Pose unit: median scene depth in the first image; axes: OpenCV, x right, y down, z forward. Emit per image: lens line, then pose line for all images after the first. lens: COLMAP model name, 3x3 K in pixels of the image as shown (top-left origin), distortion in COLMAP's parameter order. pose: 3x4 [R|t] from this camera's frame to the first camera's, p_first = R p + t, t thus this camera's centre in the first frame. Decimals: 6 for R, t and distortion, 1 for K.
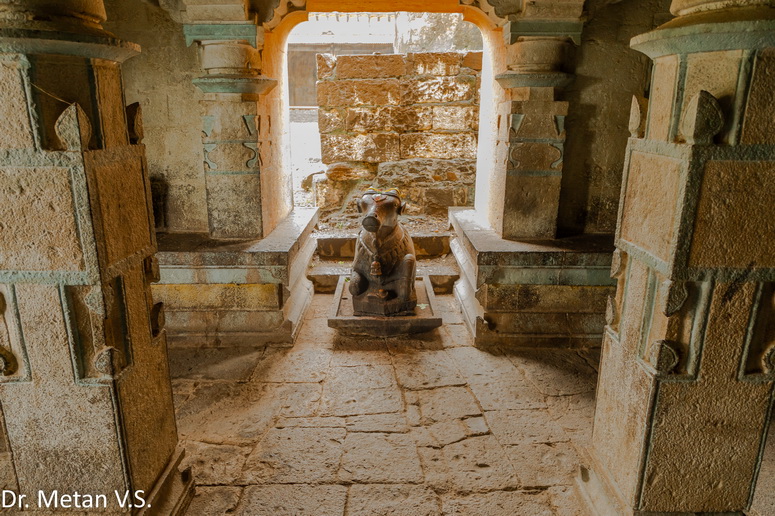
lens RADIAL K [[514.0, 0, 387.8], [0, 514.0, 262.3], [0, 0, 1]] dist [0.026308, -0.002255]
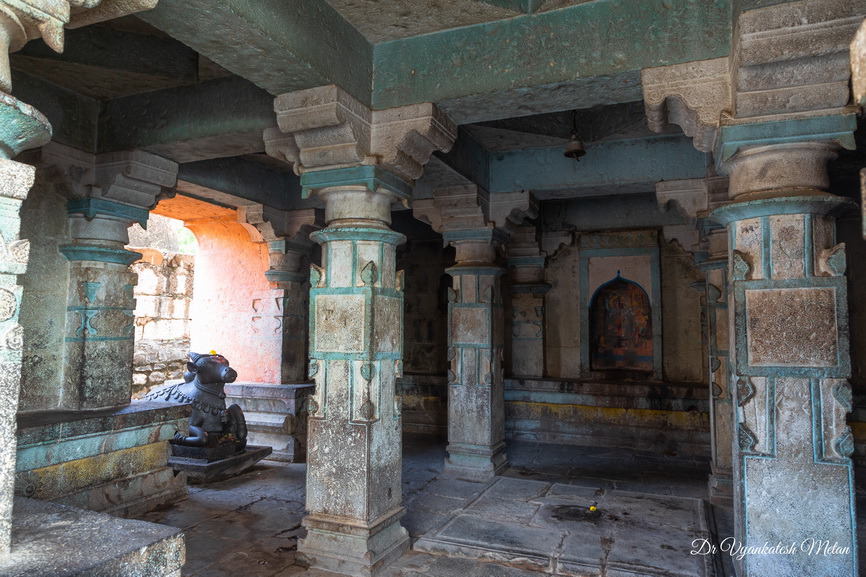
lens RADIAL K [[574.3, 0, 433.4], [0, 574.3, 293.3], [0, 0, 1]] dist [0.026308, -0.002255]
pose [[0.388700, 0.063385, 0.919181, -1.113060], [0.243363, 0.955138, -0.168777, 0.085920], [-0.888643, 0.289298, 0.355837, 0.018841]]
